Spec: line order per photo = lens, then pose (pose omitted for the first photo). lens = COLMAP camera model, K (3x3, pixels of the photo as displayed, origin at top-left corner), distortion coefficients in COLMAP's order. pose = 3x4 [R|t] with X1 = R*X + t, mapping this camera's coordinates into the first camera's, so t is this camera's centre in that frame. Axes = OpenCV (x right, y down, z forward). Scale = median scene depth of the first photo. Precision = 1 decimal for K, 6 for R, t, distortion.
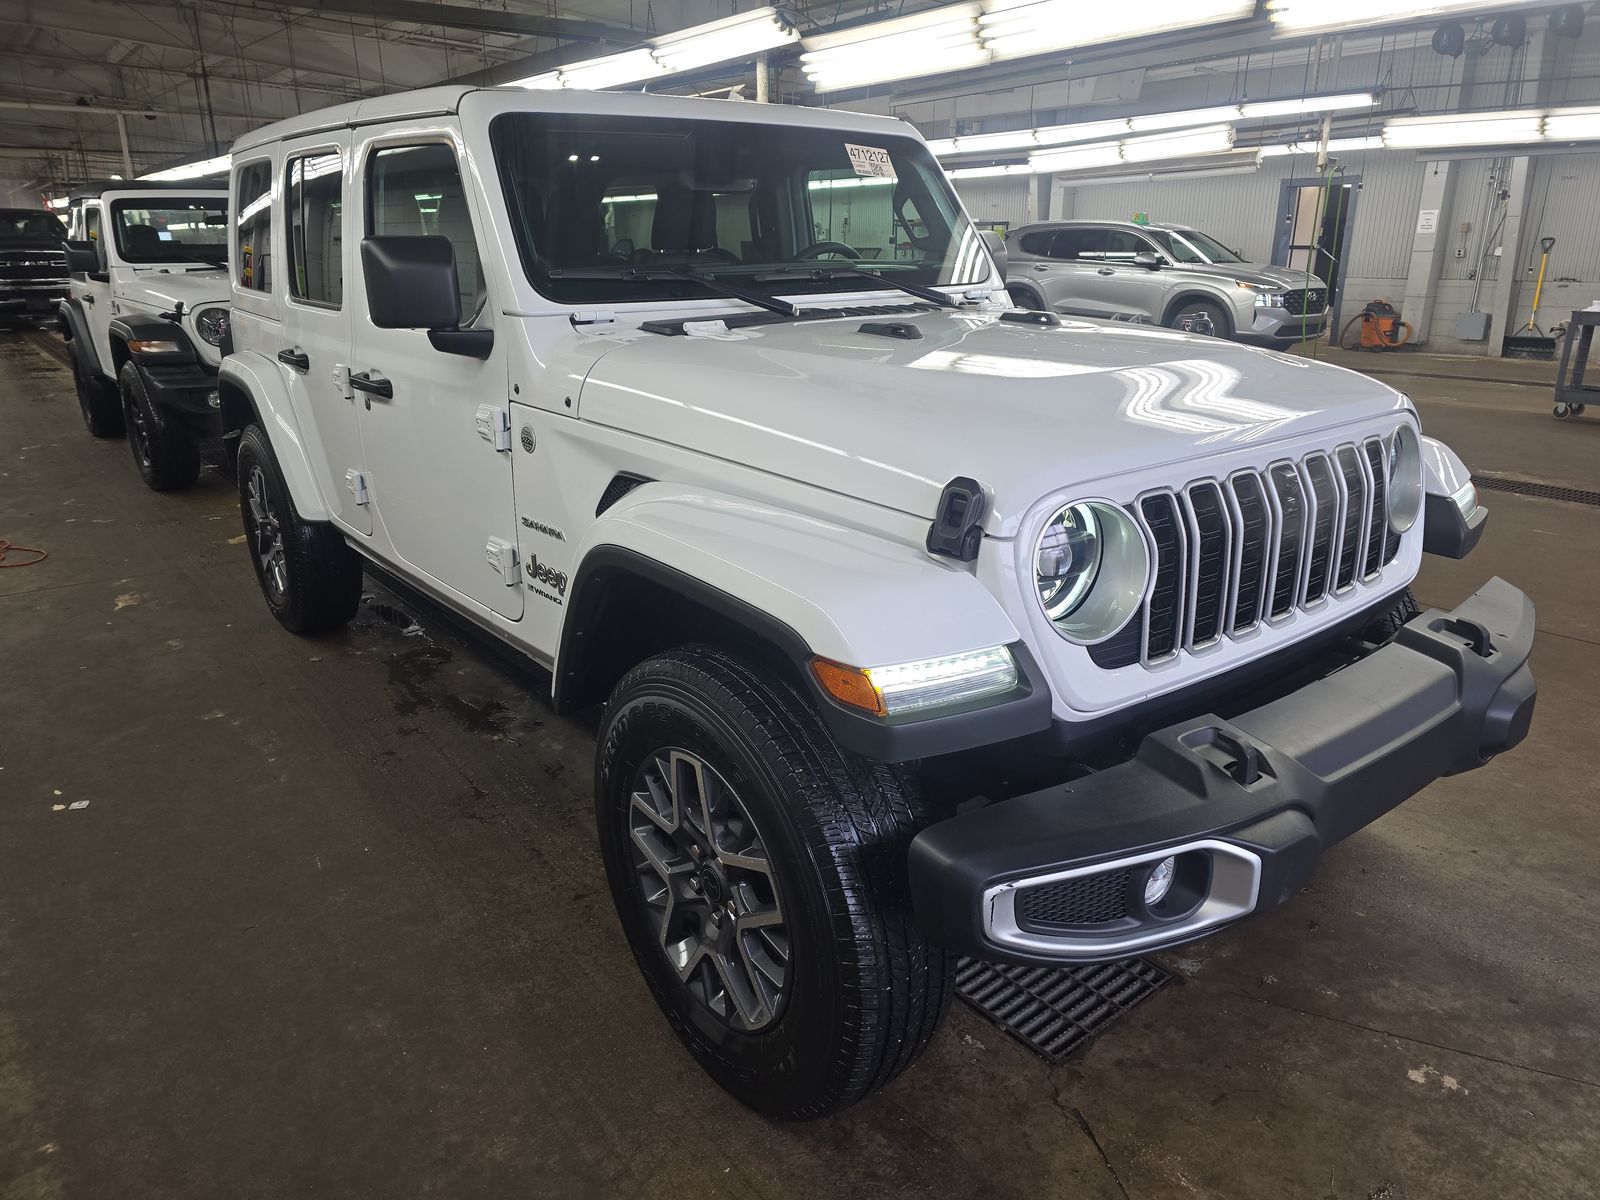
lens RADIAL K [[1069.7, 0, 800.0], [0, 1069.7, 600.0], [0, 0, 1]] dist [0.050871, -0.034277]
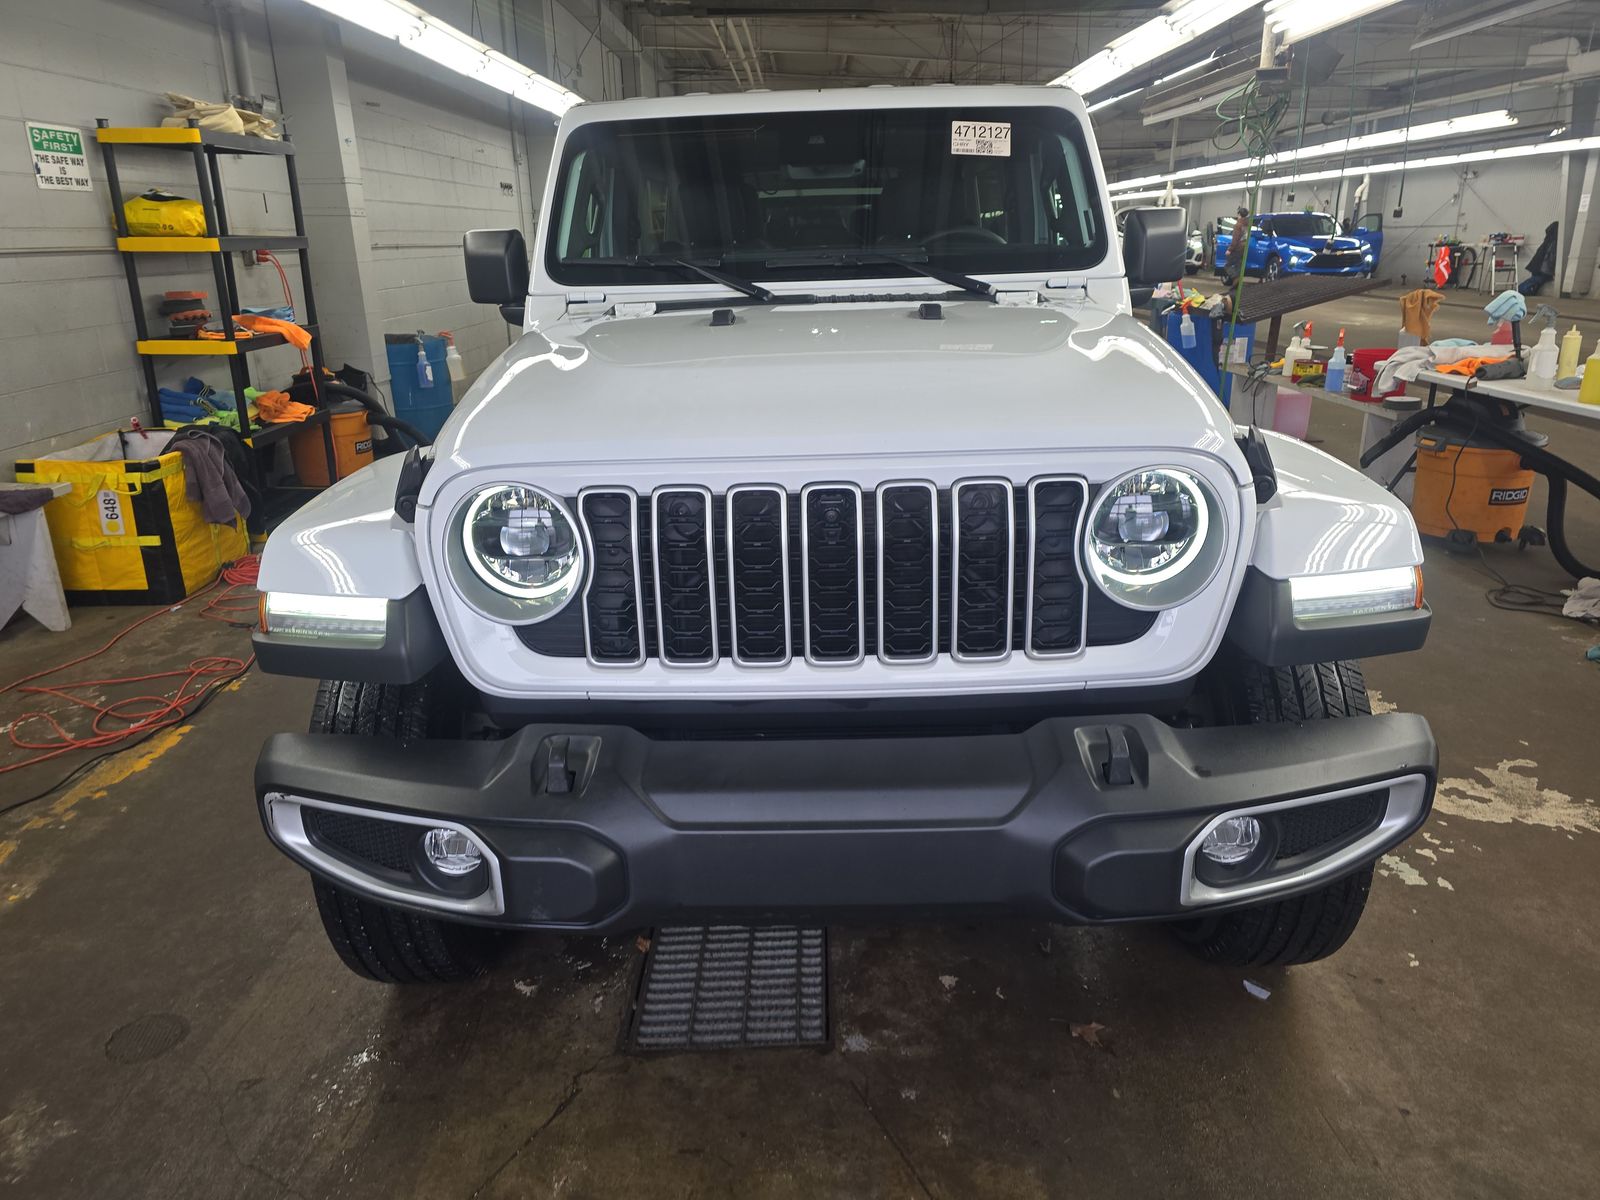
lens RADIAL K [[1069.7, 0, 800.0], [0, 1069.7, 600.0], [0, 0, 1]] dist [0.050871, -0.034277]
pose [[0.783214, 0.191828, -0.591421, 0.847062], [-0.182628, 0.980233, 0.076087, -0.085979], [0.594326, 0.048418, 0.802766, 0.262239]]
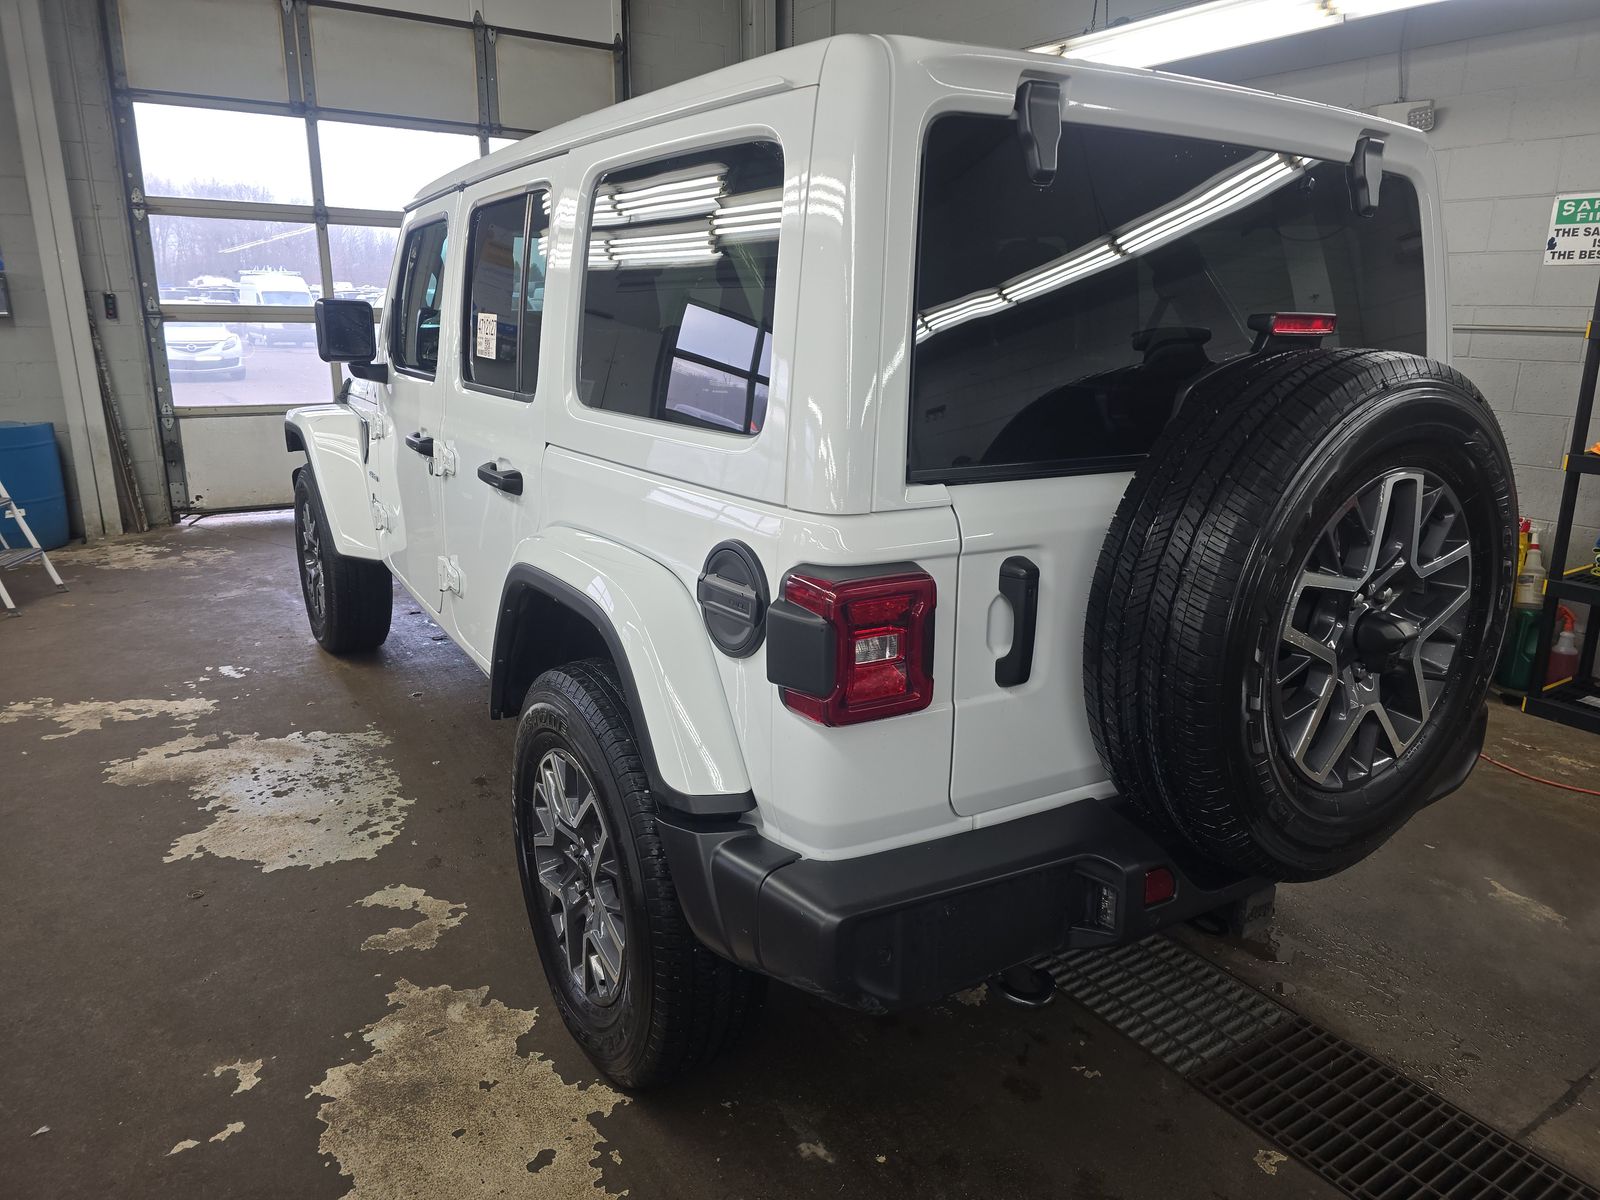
lens RADIAL K [[1069.7, 0, 800.0], [0, 1069.7, 600.0], [0, 0, 1]] dist [0.050871, -0.034277]
pose [[-0.996909, -0.029485, 0.072826, -0.523473], [0.015879, 0.832174, 0.554287, -1.070113], [-0.076947, 0.553730, -0.829134, 3.191872]]
